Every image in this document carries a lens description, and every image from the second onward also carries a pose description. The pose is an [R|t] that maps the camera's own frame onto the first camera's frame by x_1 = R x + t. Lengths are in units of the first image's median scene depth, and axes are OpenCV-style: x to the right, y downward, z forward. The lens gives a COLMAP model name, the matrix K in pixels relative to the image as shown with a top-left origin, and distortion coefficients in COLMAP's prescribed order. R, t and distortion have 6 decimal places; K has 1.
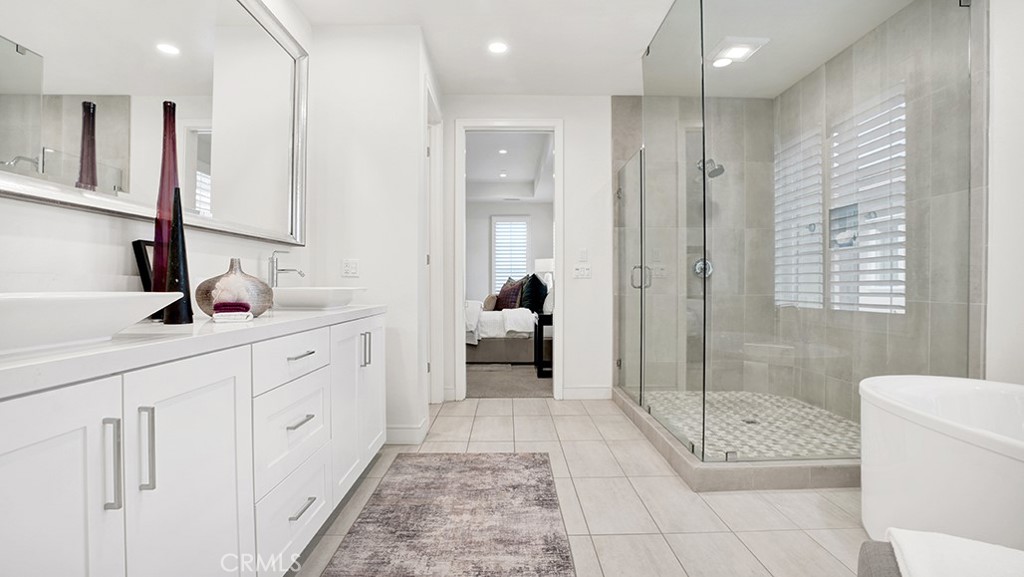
lens RADIAL K [[482.5, 0, 510.6], [0, 482.5, 284.7], [0, 0, 1]] dist [-0.045939, 0.000804]
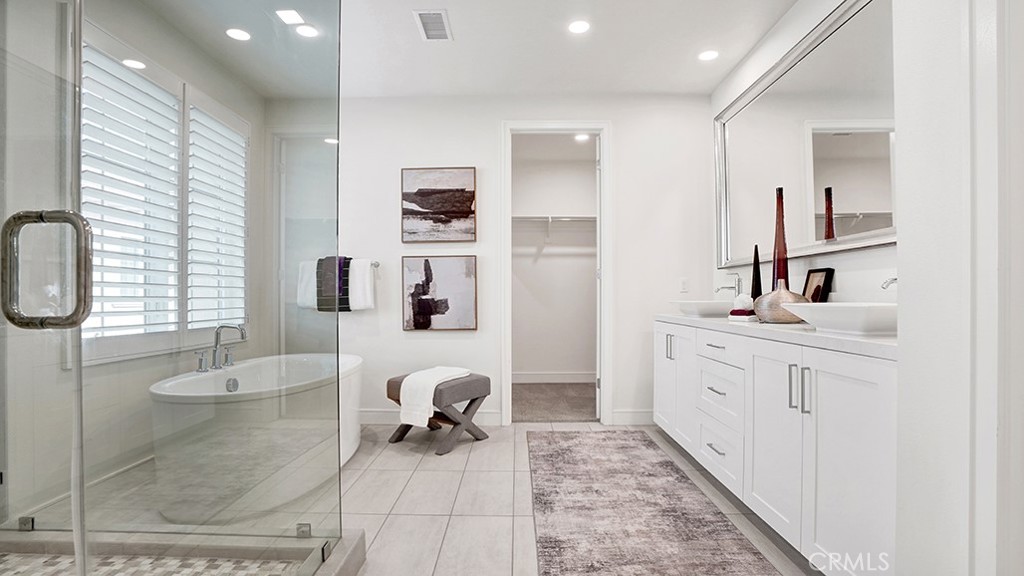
lens RADIAL K [[482.5, 0, 510.6], [0, 482.5, 284.2], [0, 0, 1]] dist [-0.045939, 0.000804]
pose [[-0.999864, 0.003180, 0.016213, 0.127340], [0.002810, 0.999737, -0.022776, -0.008084], [-0.016281, -0.022727, -0.999609, 1.802184]]
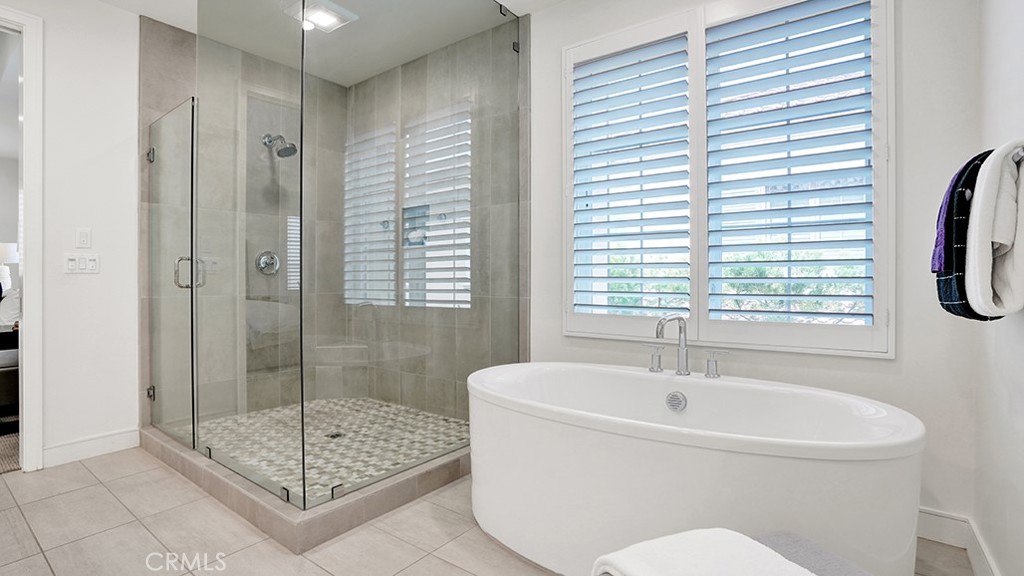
lens RADIAL K [[471.6, 0, 514.4], [0, 471.6, 280.9], [0, 0, 1]] dist [-0.065699, 0.023415]
pose [[0.592970, -0.002852, 0.805219, 0.002130], [0.004124, 0.999991, 0.000505, -0.001825], [-0.805214, 0.003021, 0.592977, 0.220423]]
